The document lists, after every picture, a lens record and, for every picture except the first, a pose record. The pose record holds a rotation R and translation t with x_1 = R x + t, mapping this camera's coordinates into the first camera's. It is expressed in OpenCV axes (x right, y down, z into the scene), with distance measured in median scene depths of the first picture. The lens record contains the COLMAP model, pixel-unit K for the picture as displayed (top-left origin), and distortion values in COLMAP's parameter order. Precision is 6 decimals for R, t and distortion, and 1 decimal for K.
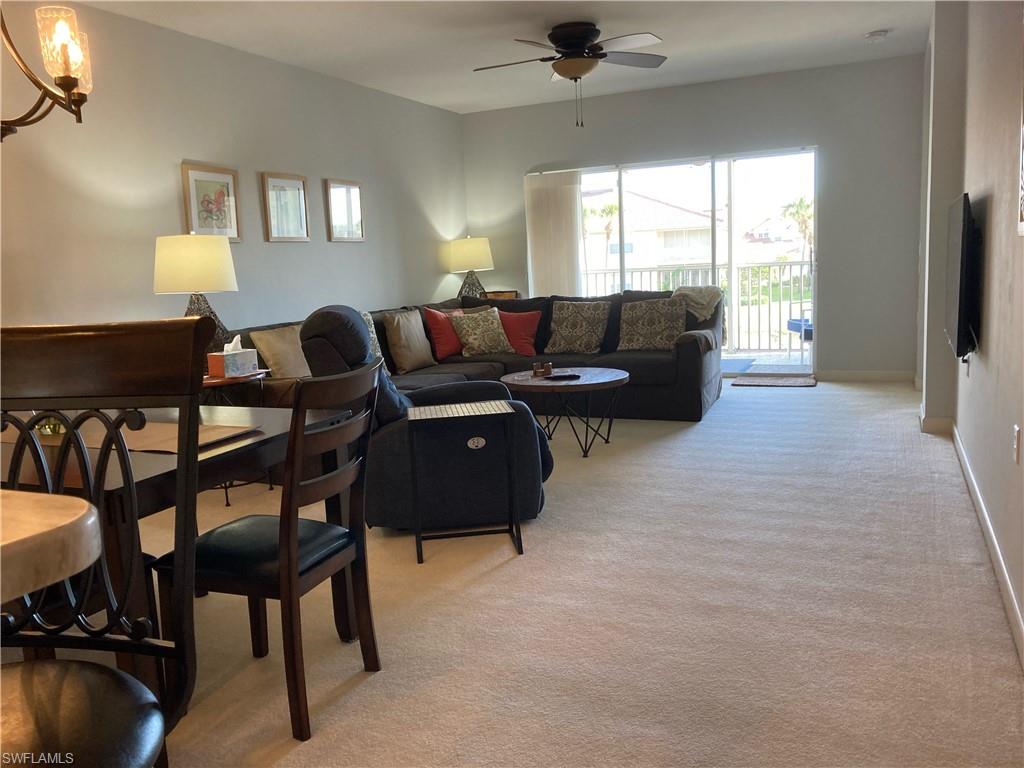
lens RADIAL K [[839.9, 0, 504.9], [0, 839.9, 380.7], [0, 0, 1]] dist [0.064386, -0.082540]
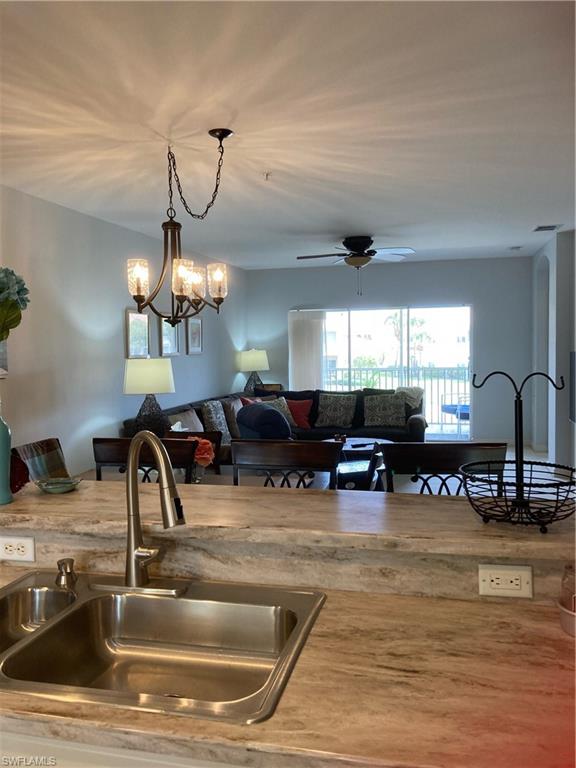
lens RADIAL K [[629.9, 0, 289.4], [0, 629.9, 389.8], [0, 0, 1]] dist [0.064386, -0.082540]
pose [[0.982889, 0.017108, 0.183403, -0.279805], [-0.003380, 0.997185, -0.074904, -0.017175], [-0.184168, 0.073002, 0.980180, -0.197451]]
